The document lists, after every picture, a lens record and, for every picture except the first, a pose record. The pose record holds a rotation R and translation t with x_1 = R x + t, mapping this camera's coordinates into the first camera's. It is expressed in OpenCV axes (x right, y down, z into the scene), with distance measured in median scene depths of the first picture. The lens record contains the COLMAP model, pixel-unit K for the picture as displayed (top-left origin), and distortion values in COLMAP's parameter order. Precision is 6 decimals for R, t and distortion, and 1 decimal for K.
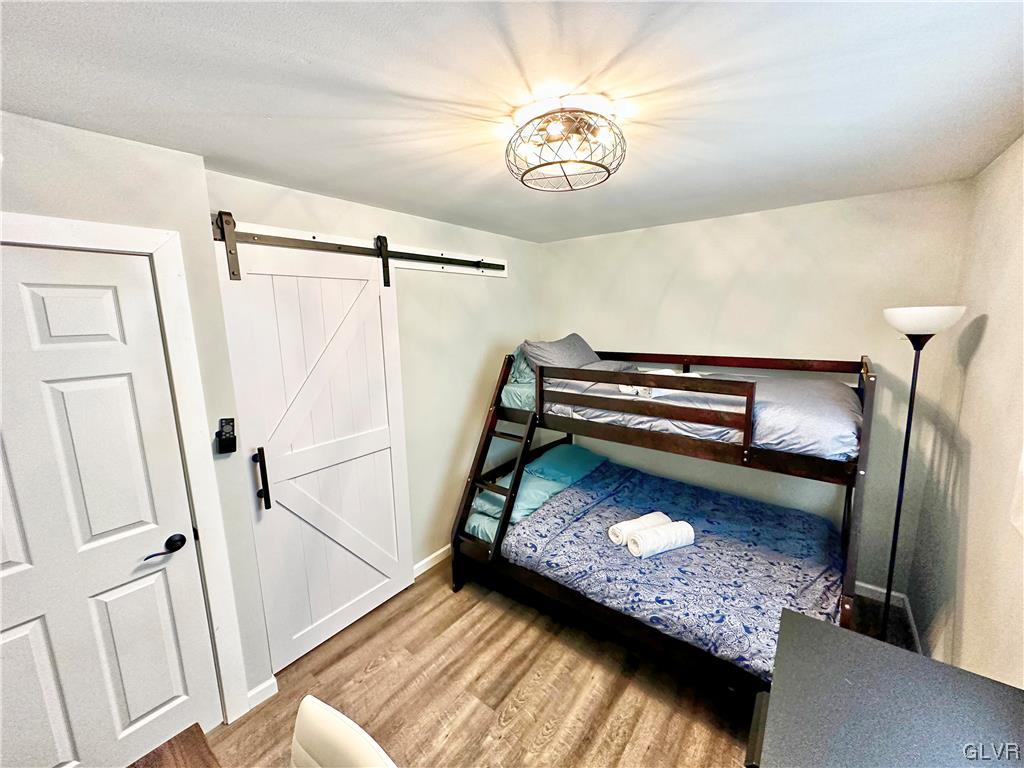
lens RADIAL K [[408.5, 0, 513.7], [0, 408.5, 383.8], [0, 0, 1]] dist [-0.001099, -0.000168]
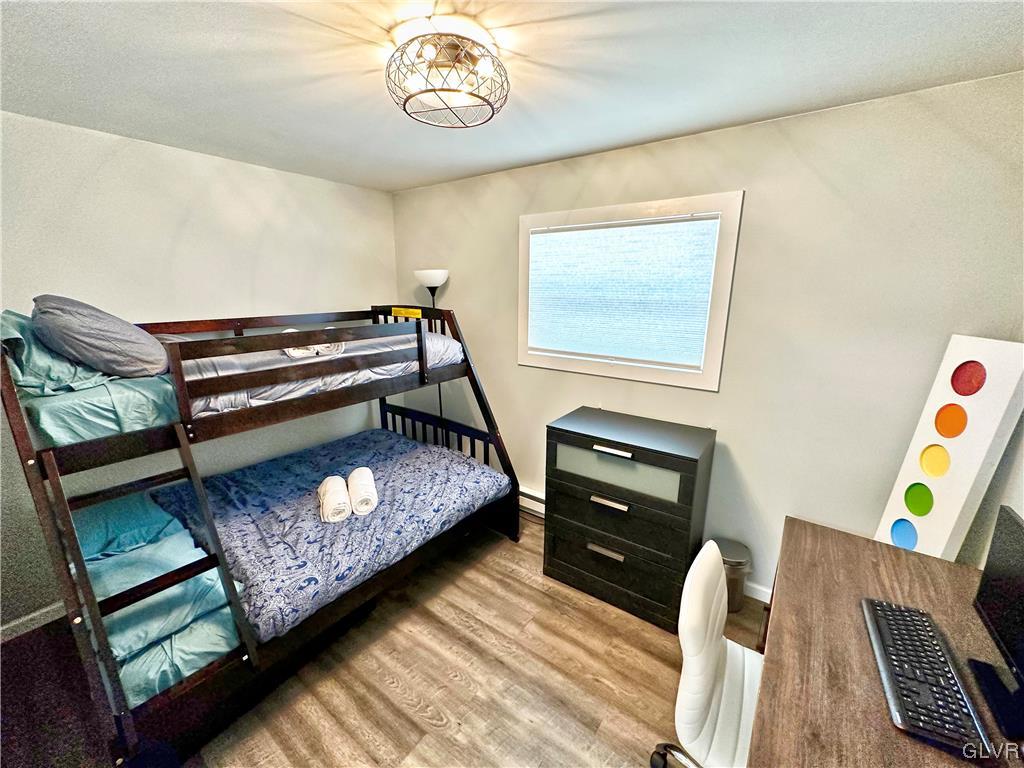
lens RADIAL K [[408.5, 0, 511.9], [0, 408.5, 383.9], [0, 0, 1]] dist [-0.001099, -0.000168]
pose [[-0.028039, -0.215139, 0.976181, -0.665096], [0.163693, 0.962394, 0.216802, -0.041694], [-0.986113, 0.165873, 0.008232, 0.649164]]
